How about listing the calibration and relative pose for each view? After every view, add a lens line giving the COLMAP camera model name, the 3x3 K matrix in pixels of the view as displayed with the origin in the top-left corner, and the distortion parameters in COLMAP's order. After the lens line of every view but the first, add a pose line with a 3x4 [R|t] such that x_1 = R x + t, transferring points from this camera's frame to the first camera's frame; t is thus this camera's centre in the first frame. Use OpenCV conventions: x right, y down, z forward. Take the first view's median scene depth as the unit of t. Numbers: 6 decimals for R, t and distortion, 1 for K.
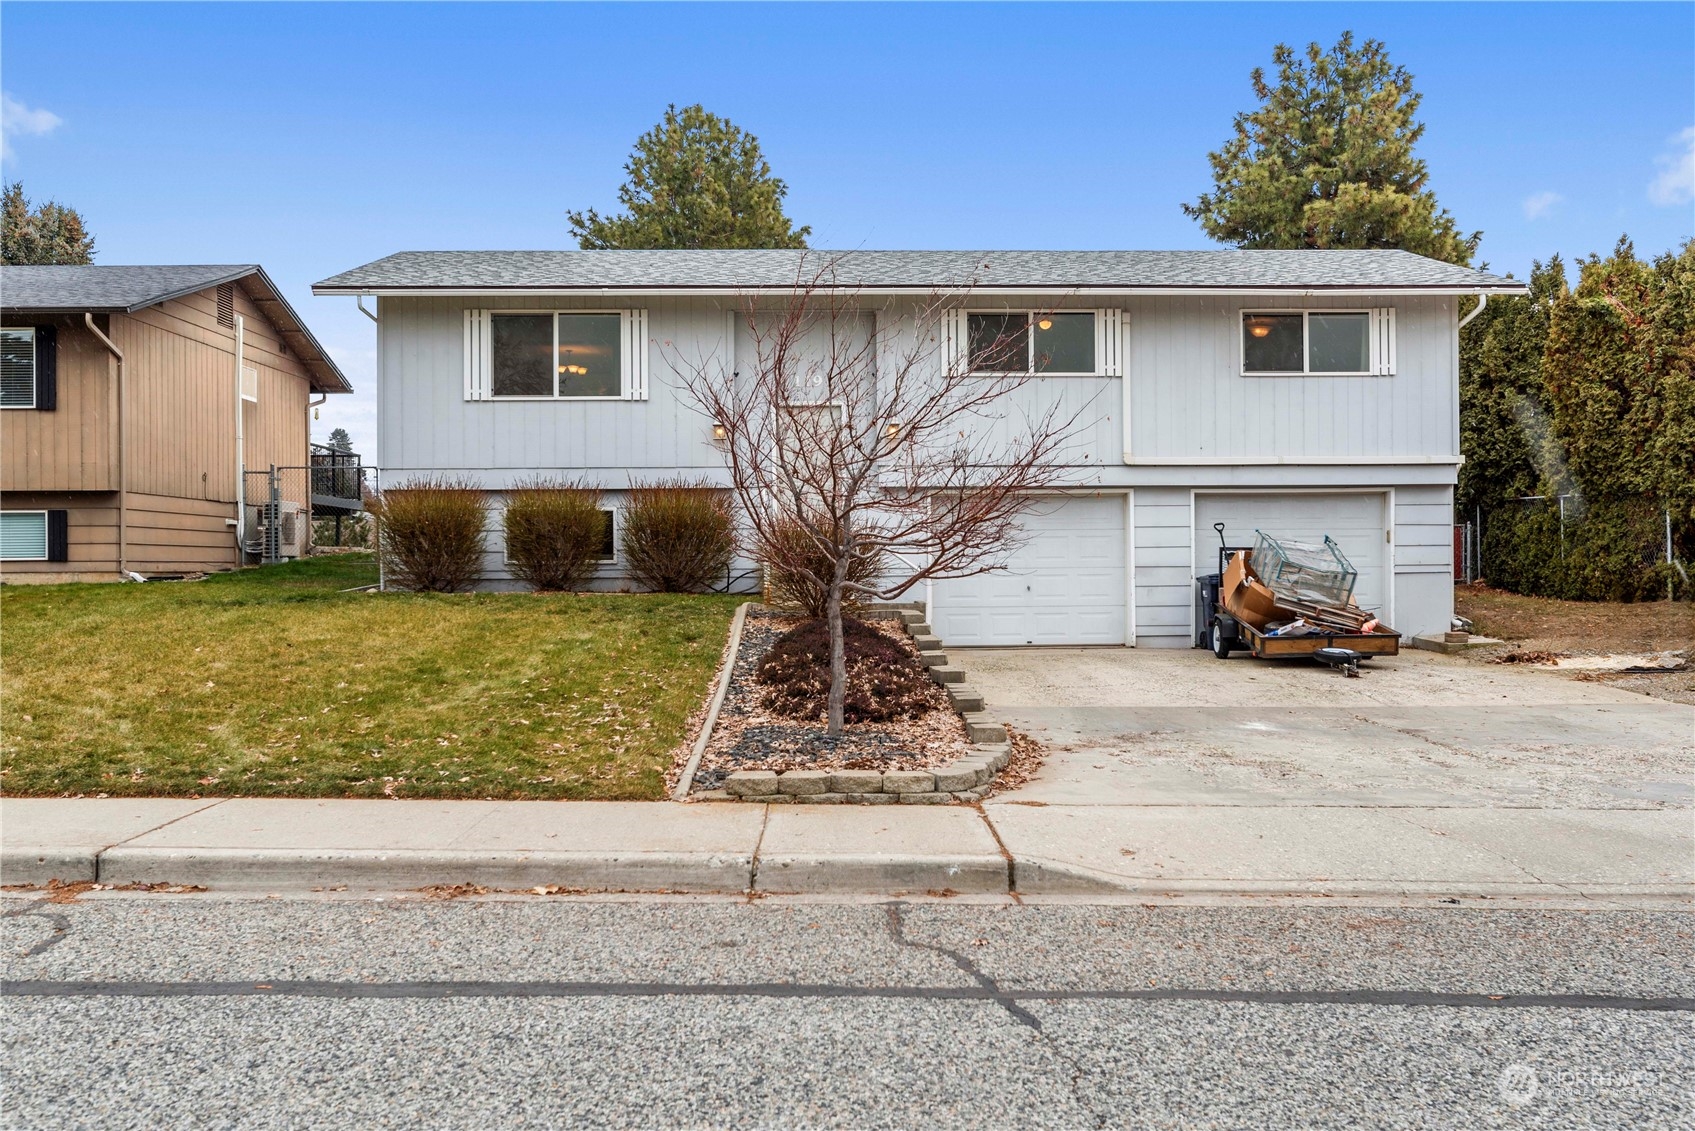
lens RADIAL K [[1434.1, 0, 847.5], [0, 1434.1, 565.5], [0, 0, 1]] dist [-0.005646, -0.003310]
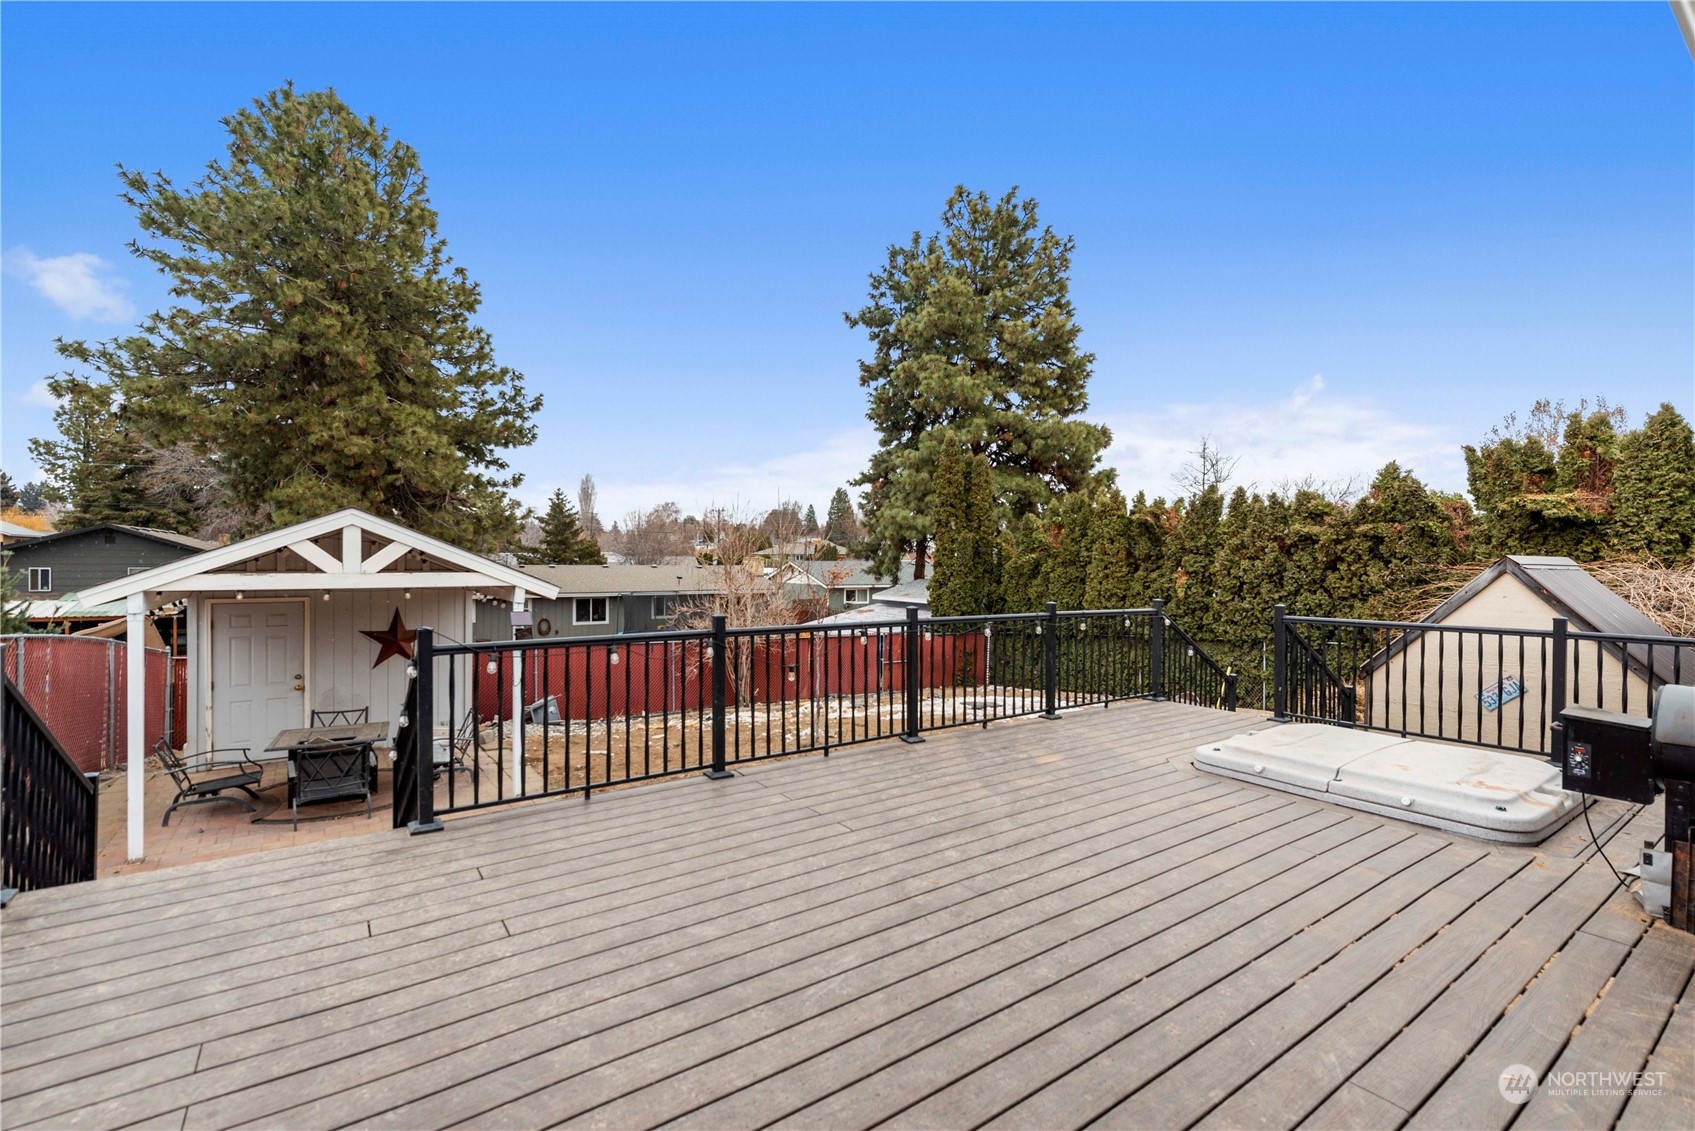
lens RADIAL K [[740.2, 0, 855.8], [0, 740.2, 563.1], [0, 0, 1]] dist [0.001348, -0.000132]
pose [[0.825379, 0.007616, 0.564528, -0.278619], [-0.010906, 0.999938, 0.002455, -0.133490], [-0.564474, -0.008183, 0.825410, 1.366696]]
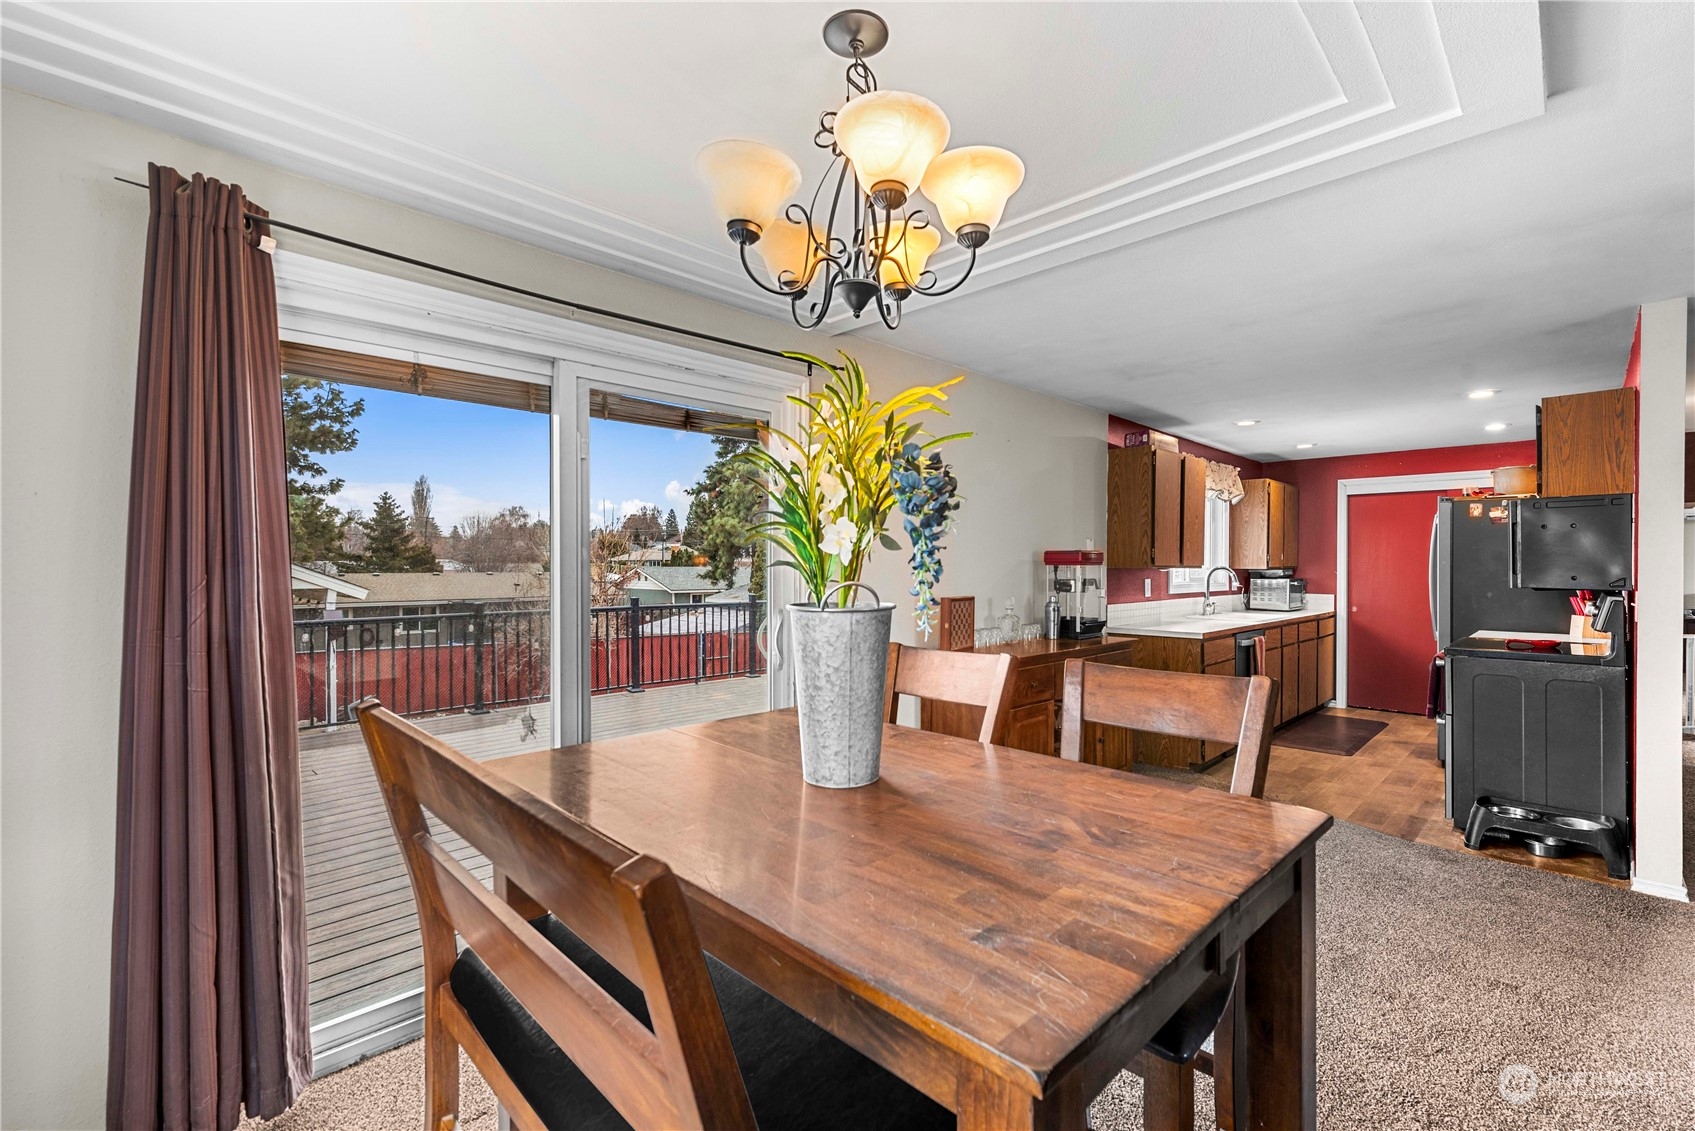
lens RADIAL K [[740.2, 0, 855.8], [0, 740.2, 563.1], [0, 0, 1]] dist [0.001348, -0.000132]
pose [[0.710429, 0.006000, 0.703744, -0.299323], [-0.002783, 0.999980, -0.005716, -0.133032], [-0.703764, 0.002102, 0.710431, 1.219791]]
